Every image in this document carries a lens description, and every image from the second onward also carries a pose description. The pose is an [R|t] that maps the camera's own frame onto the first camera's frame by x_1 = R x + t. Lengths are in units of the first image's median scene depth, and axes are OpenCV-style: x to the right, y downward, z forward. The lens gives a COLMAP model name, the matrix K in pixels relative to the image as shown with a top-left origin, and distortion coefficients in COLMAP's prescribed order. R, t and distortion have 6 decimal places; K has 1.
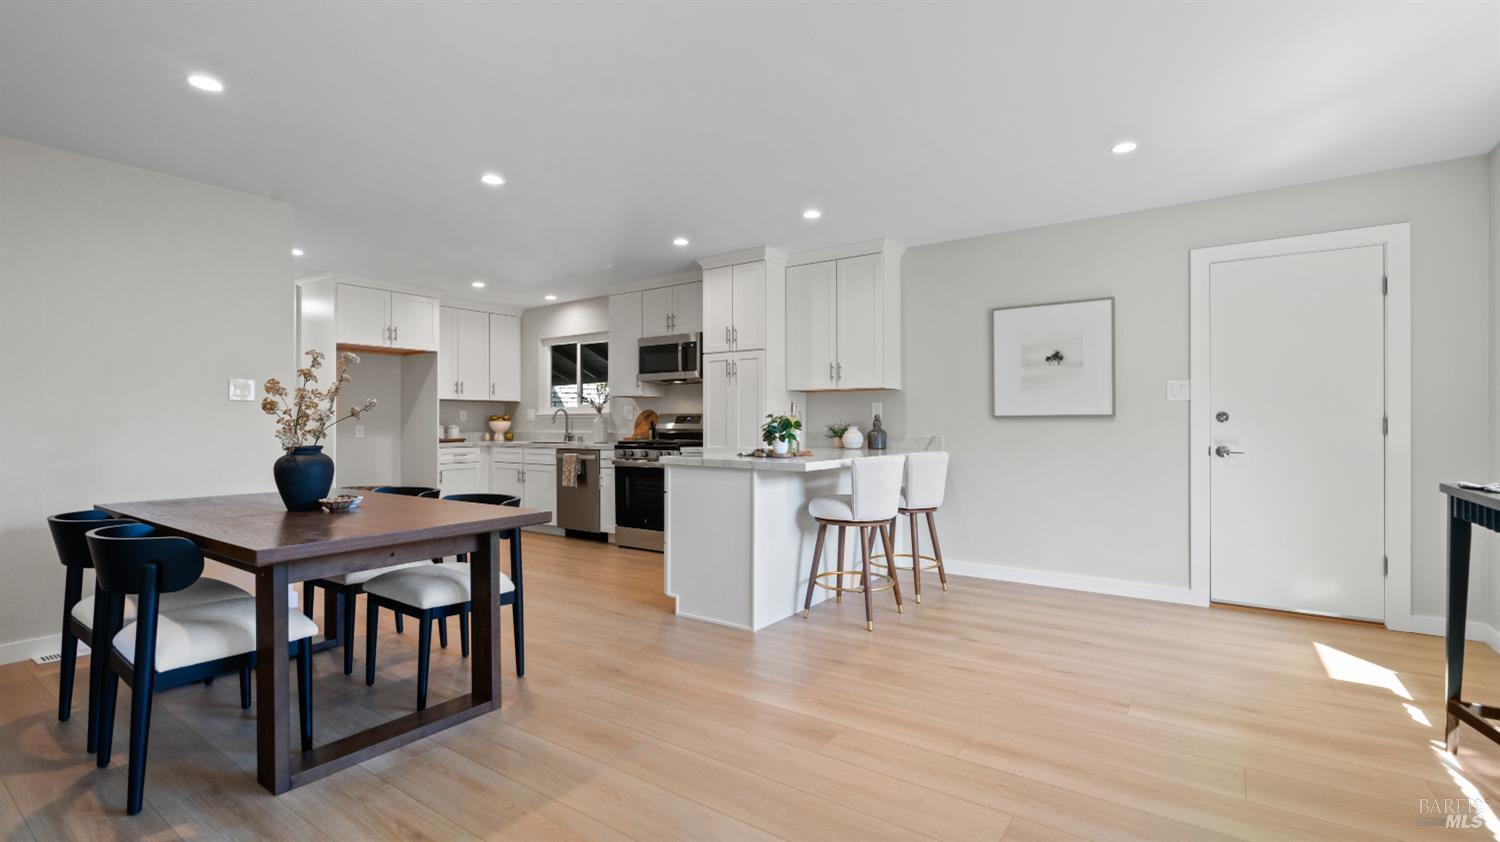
lens RADIAL K [[677.7, 0, 750.0], [0, 677.7, 421.0], [0, 0, 1]] dist [-0.001508, -0.000057]
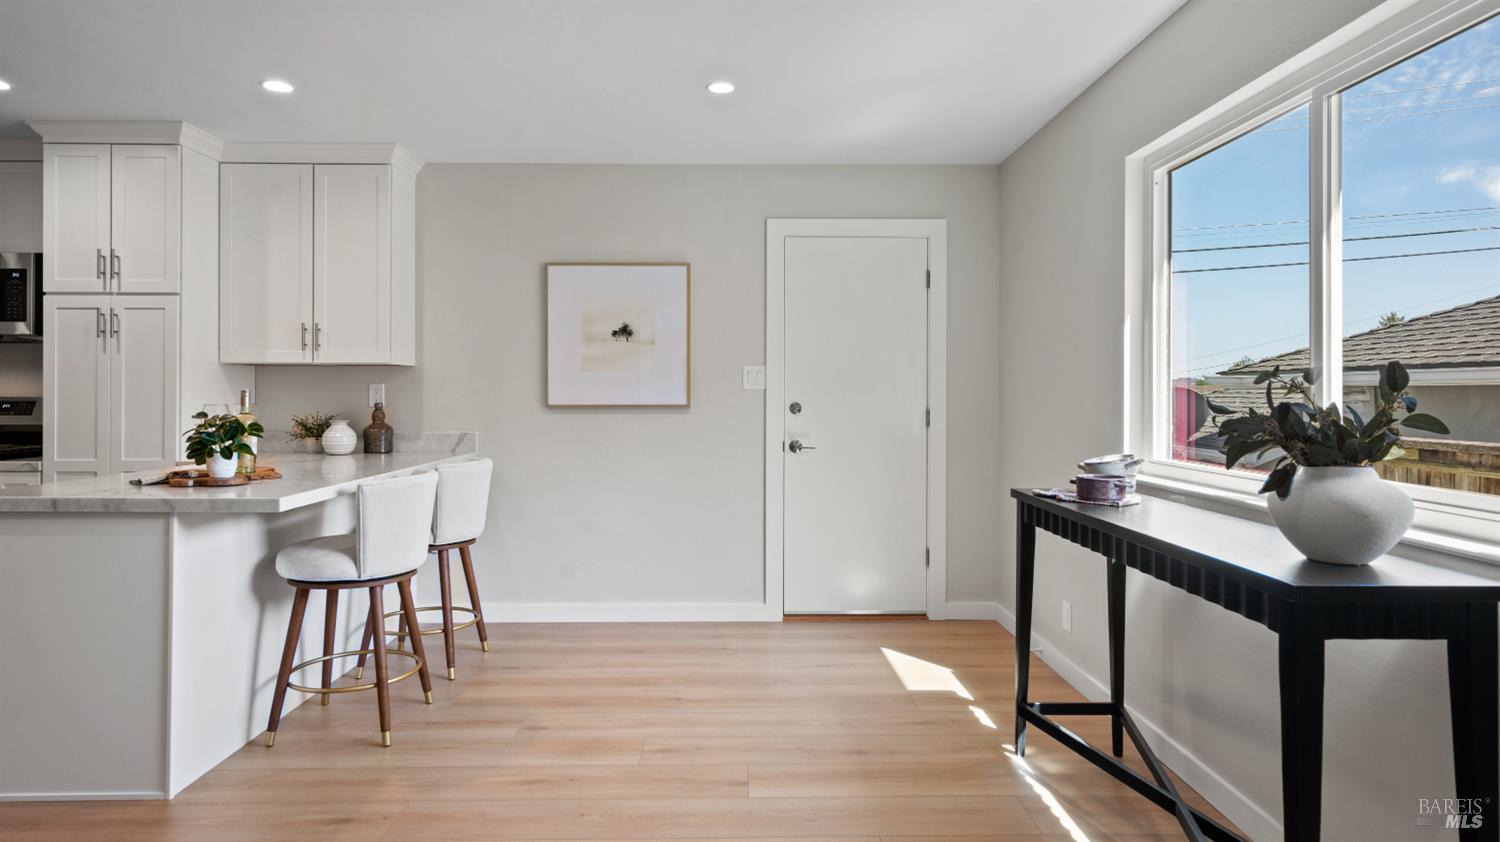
lens RADIAL K [[860.4, 0, 751.6], [0, 860.4, 388.8], [0, 0, 1]] dist [0.005840, 0.000785]
pose [[0.805405, 0.004294, 0.592710, -0.022483], [-0.004089, 0.999990, -0.001690, -0.023269], [-0.592711, -0.001063, 0.805414, 0.087727]]
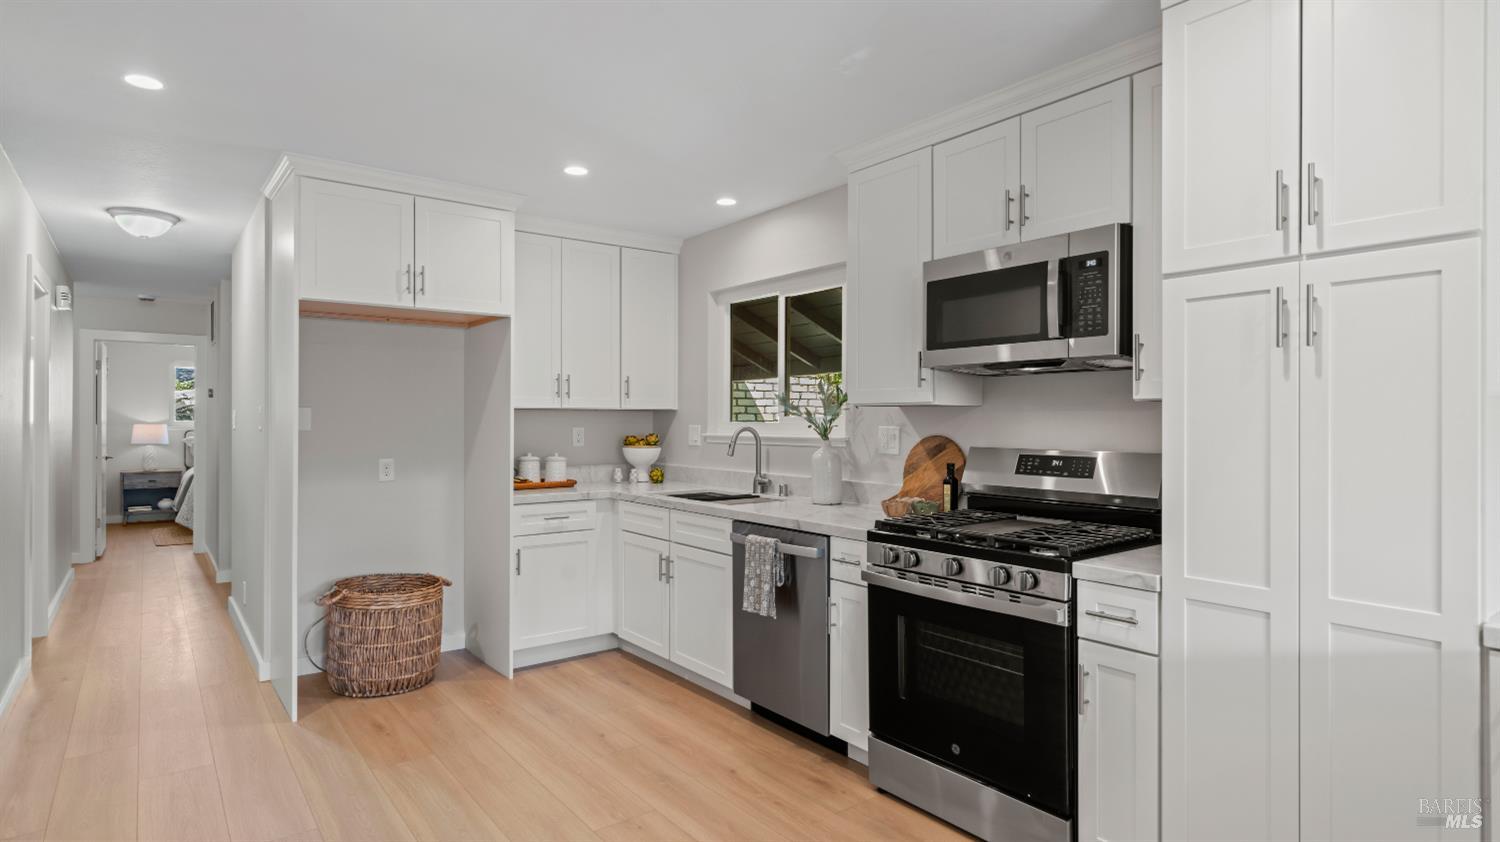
lens RADIAL K [[769.2, 0, 750.0], [0, 769.2, 421.0], [0, 0, 1]] dist [-0.030036, 0.000481]
pose [[0.957747, 0.004736, -0.287572, -0.161568], [-0.003332, 0.999980, 0.005373, -0.035849], [0.287591, -0.004188, 0.957744, 0.650337]]
